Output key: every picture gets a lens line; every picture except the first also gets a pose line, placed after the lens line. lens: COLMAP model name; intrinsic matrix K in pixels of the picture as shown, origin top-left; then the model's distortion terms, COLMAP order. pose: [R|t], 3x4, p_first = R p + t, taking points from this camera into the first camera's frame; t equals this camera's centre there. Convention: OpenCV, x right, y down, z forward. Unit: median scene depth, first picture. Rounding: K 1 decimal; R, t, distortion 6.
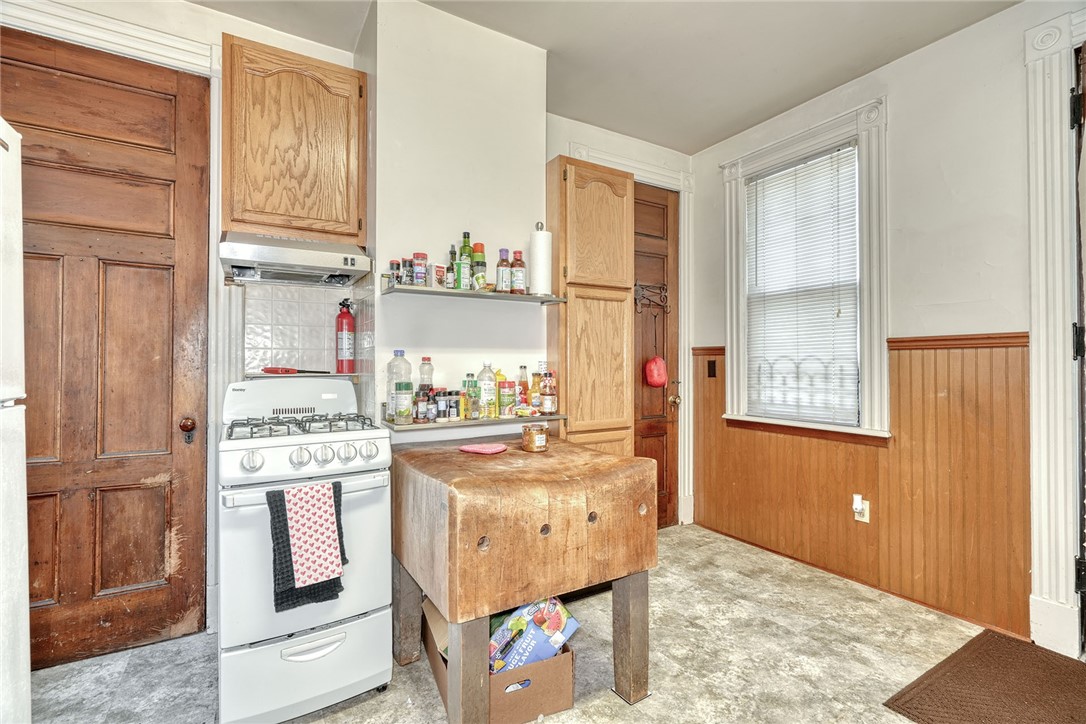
lens RADIAL K [[496.8, 0, 540.1], [0, 496.8, 358.5], [0, 0, 1]] dist [-0.000971, 0.000507]
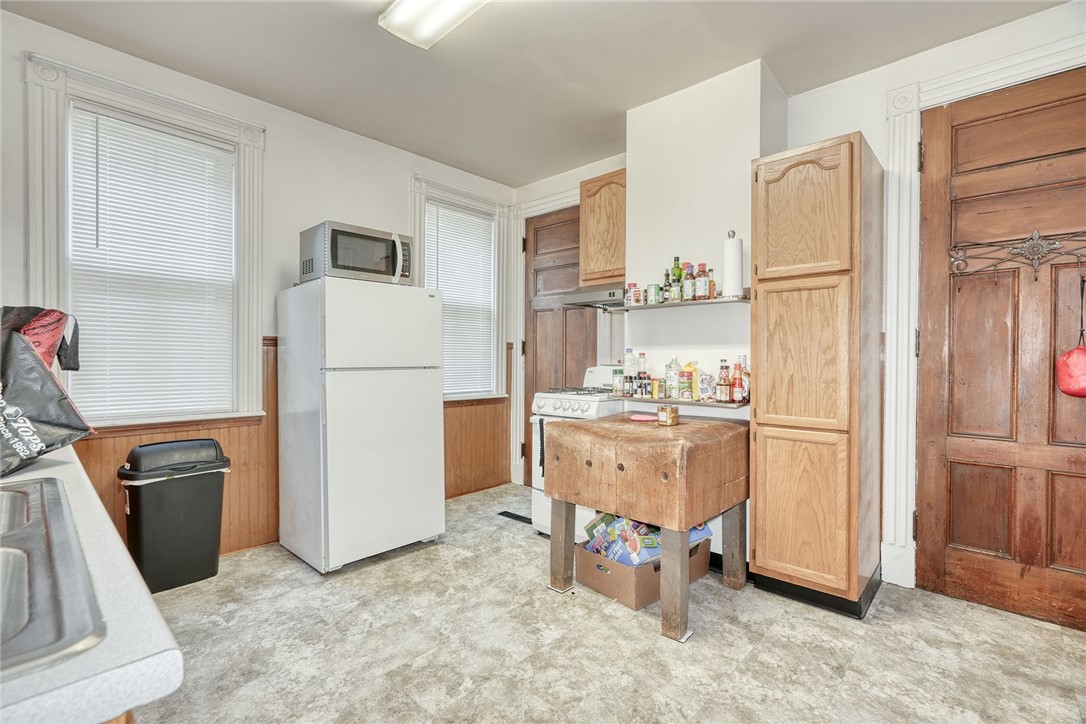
lens RADIAL K [[496.8, 0, 540.1], [0, 496.8, 358.5], [0, 0, 1]] dist [-0.000971, 0.000507]
pose [[0.268482, 0.001843, -0.963283, 0.913110], [0.004536, 0.999985, 0.003178, 0.006711], [0.963274, -0.005222, 0.268470, 0.273106]]
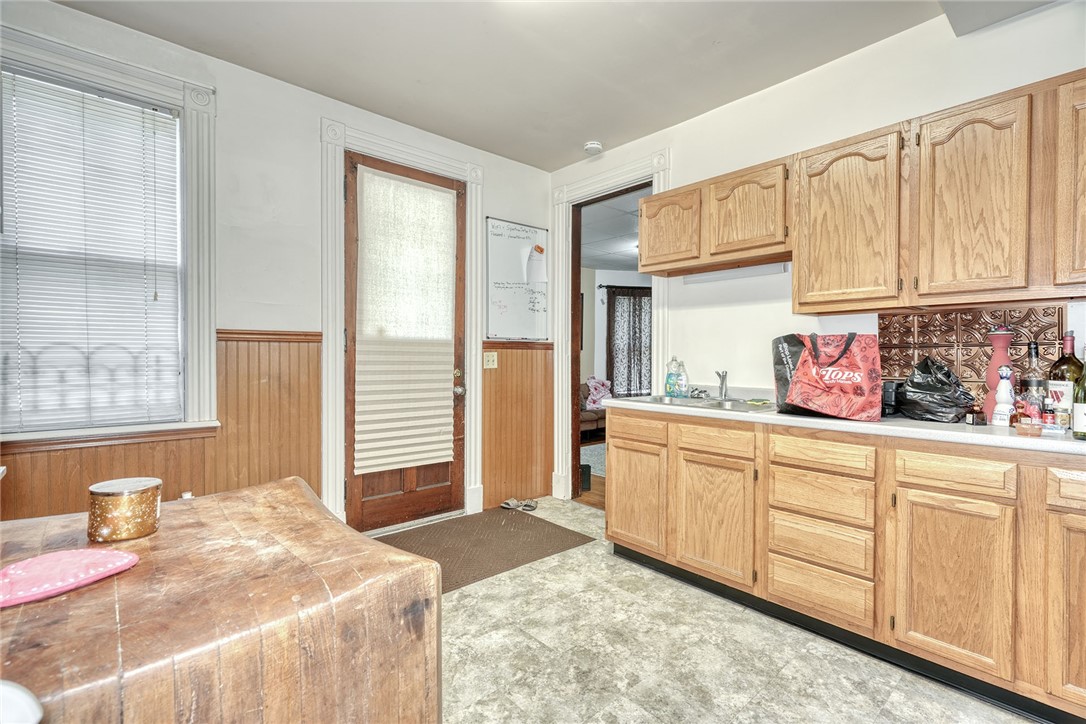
lens RADIAL K [[496.8, 0, 540.1], [0, 496.8, 358.5], [0, 0, 1]] dist [-0.000971, 0.000507]
pose [[-0.178971, -0.006613, 0.983832, -0.445986], [-0.014189, 0.999891, 0.004140, 0.006323], [-0.983752, -0.013218, -0.179045, 0.560413]]
